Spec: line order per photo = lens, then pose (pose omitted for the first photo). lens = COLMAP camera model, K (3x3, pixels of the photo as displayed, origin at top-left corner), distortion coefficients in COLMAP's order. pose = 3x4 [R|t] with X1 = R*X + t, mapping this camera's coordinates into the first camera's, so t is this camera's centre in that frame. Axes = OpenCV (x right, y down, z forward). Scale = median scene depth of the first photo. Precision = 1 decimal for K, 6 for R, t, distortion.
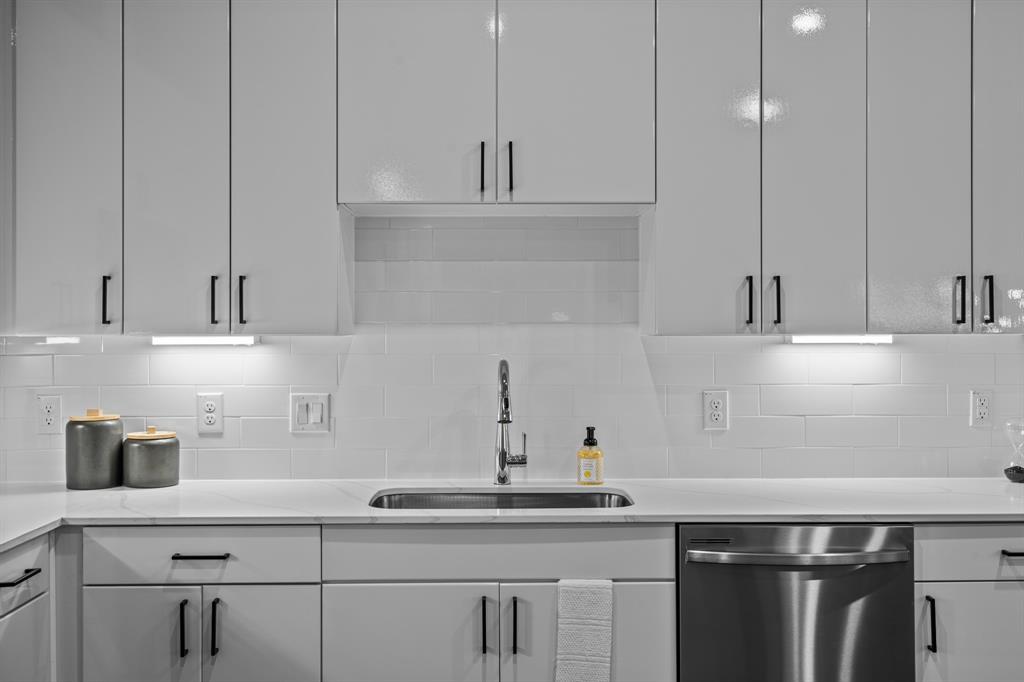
lens RADIAL K [[1104.2, 0, 530.3], [0, 1104.2, 269.1], [0, 0, 1]] dist [0.017551, 0.000000]
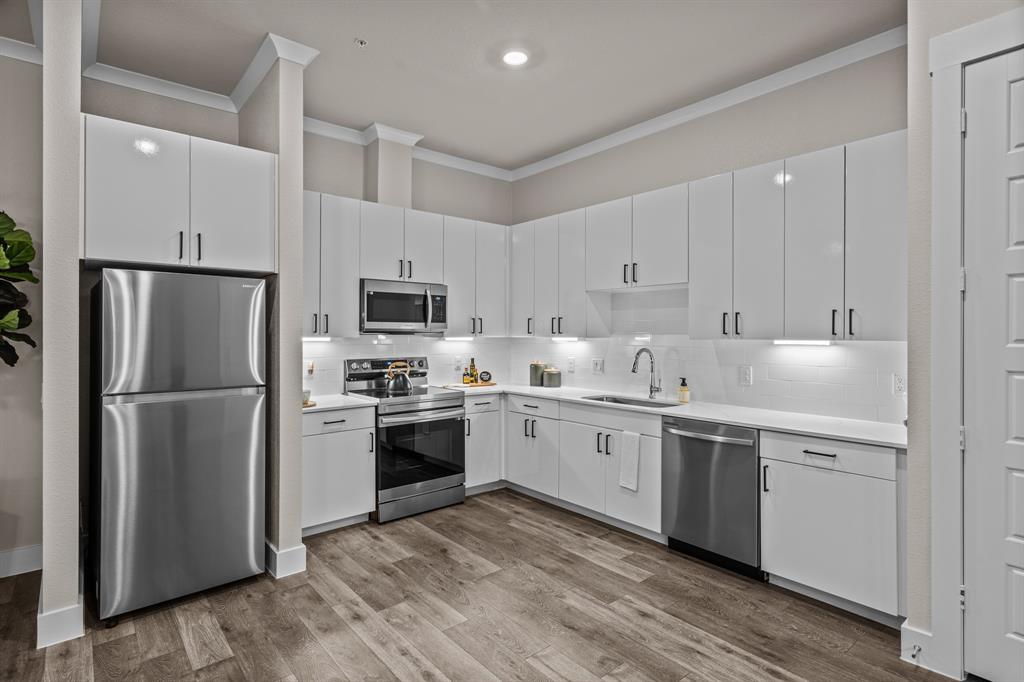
lens RADIAL K [[518.5, 0, 509.8], [0, 518.5, 332.1], [0, 0, 1]] dist [0.011416, 0.000967]
pose [[0.635120, 0.002650, -0.772409, 0.688567], [0.032498, 0.999017, 0.030149, -0.001416], [0.771729, -0.044250, 0.634410, 0.010284]]
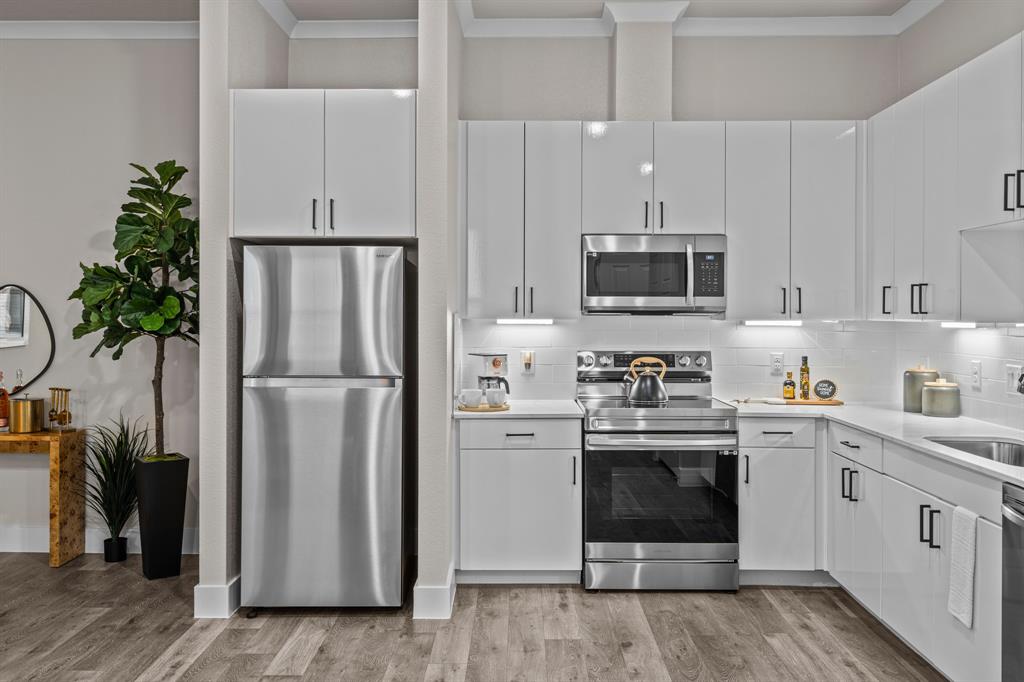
lens RADIAL K [[866.2, 0, 509.7], [0, 866.2, 313.5], [0, 0, 1]] dist [0.017357, 0.003815]
pose [[-0.022889, 0.004456, -0.999728, 0.928279], [0.044915, 0.998985, 0.003424, 0.016519], [0.998729, -0.044825, -0.023066, 0.415997]]
